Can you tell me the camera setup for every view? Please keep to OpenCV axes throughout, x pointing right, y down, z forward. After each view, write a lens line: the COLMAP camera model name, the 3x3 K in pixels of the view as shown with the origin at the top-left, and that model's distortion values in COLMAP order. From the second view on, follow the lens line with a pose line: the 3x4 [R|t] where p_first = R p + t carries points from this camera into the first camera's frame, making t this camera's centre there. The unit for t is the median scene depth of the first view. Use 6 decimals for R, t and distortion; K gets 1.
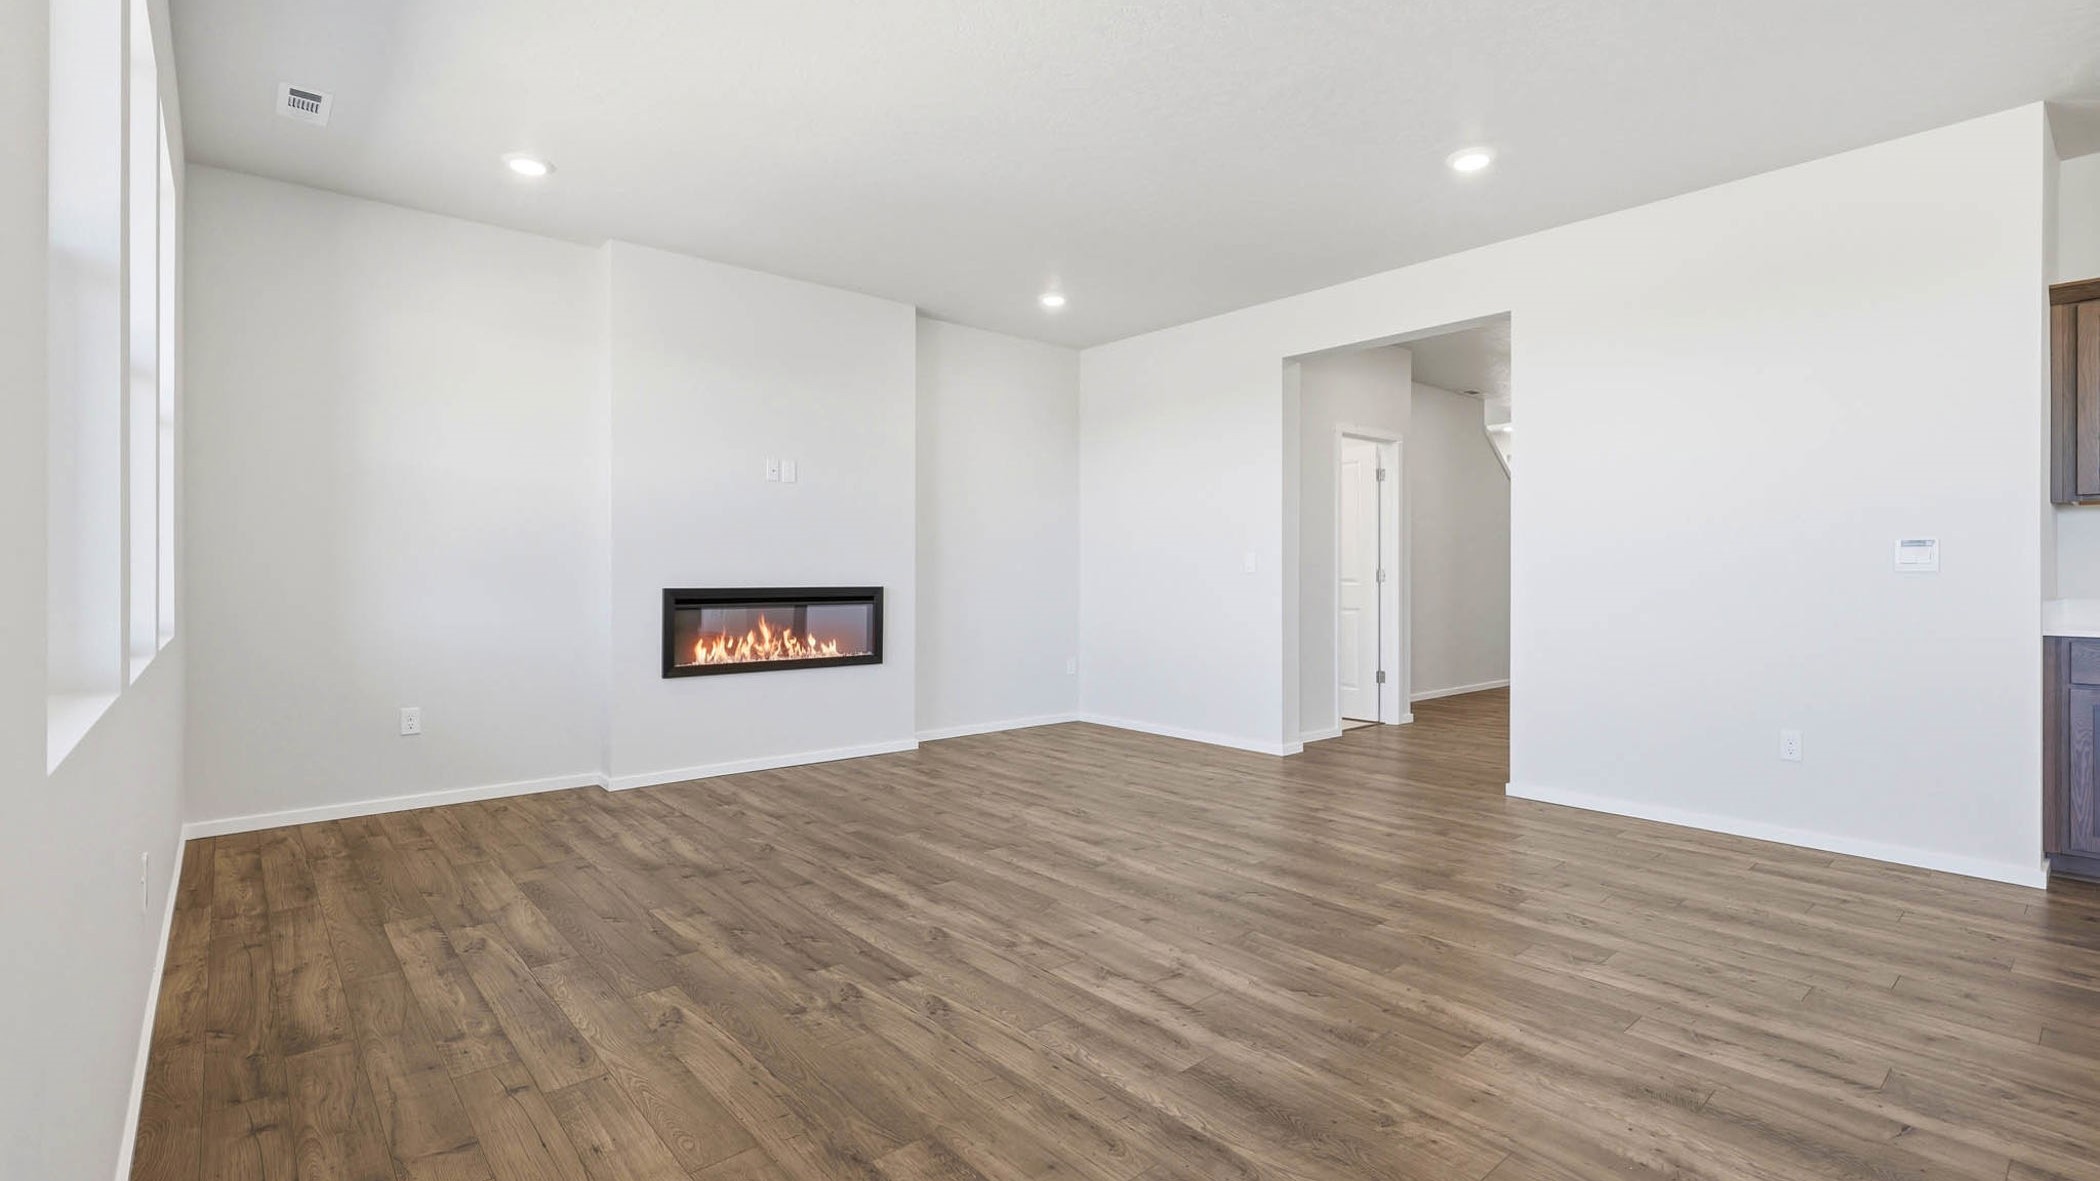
lens RADIAL K [[954.2, 0, 1059.5], [0, 954.2, 580.3], [0, 0, 1]] dist [0.000311, -0.000070]
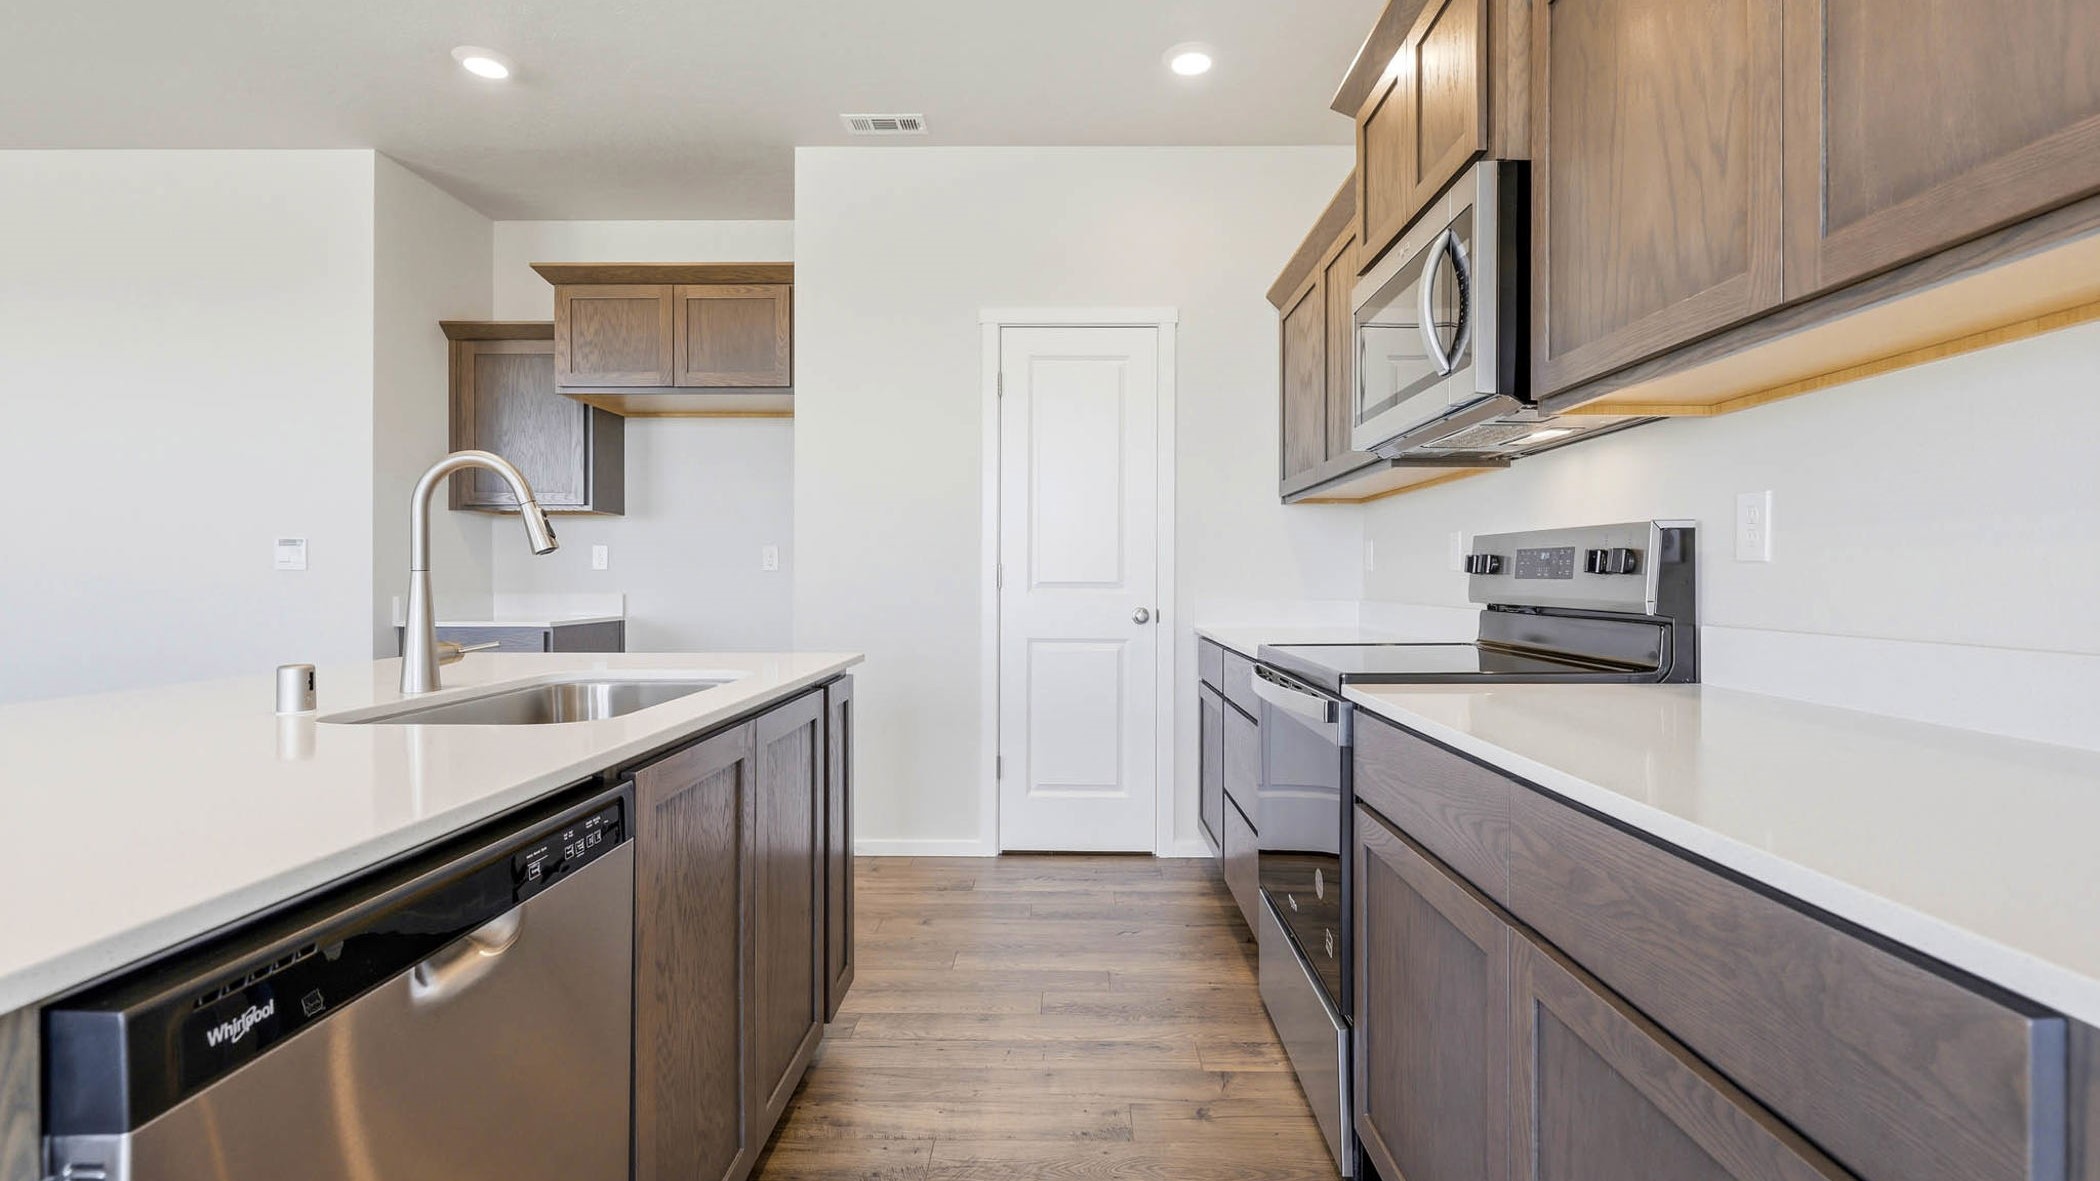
lens RADIAL K [[954.2, 0, 1059.5], [0, 954.2, 580.3], [0, 0, 1]] dist [0.000311, -0.000070]
pose [[0.663922, -0.002494, 0.747797, 0.727787], [0.002701, 0.999996, 0.000937, 0.003480], [-0.747797, 0.001397, 0.663926, -0.348940]]
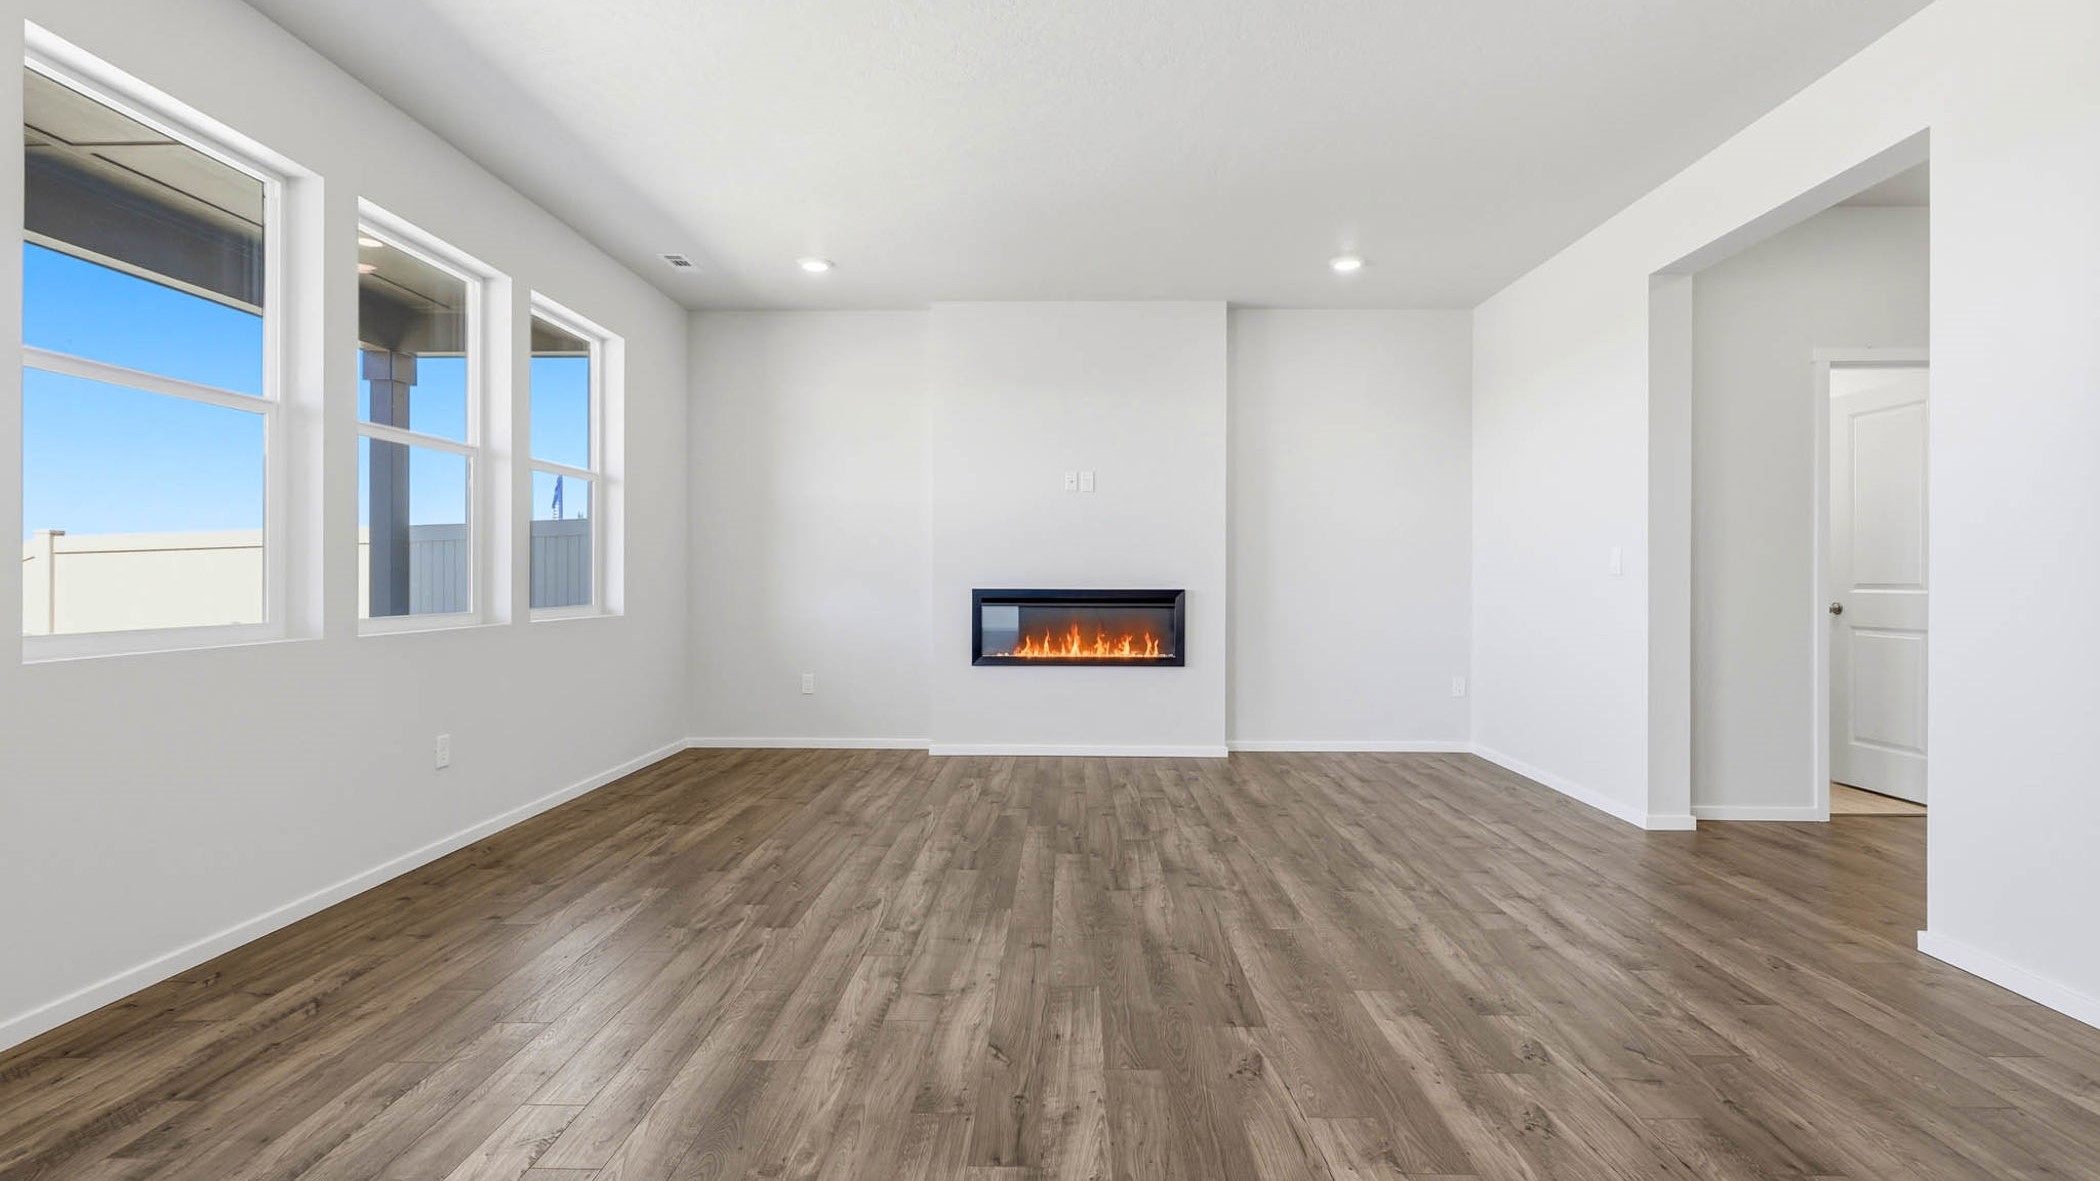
lens RADIAL K [[955.7, 0, 1052.1], [0, 955.7, 578.3], [0, 0, 1]] dist [0.000063, -0.000271]
pose [[0.738986, -0.000174, -0.673721, 0.661350], [-0.004189, 0.999979, -0.004852, 0.000963], [0.673708, 0.006408, 0.738970, 0.285417]]
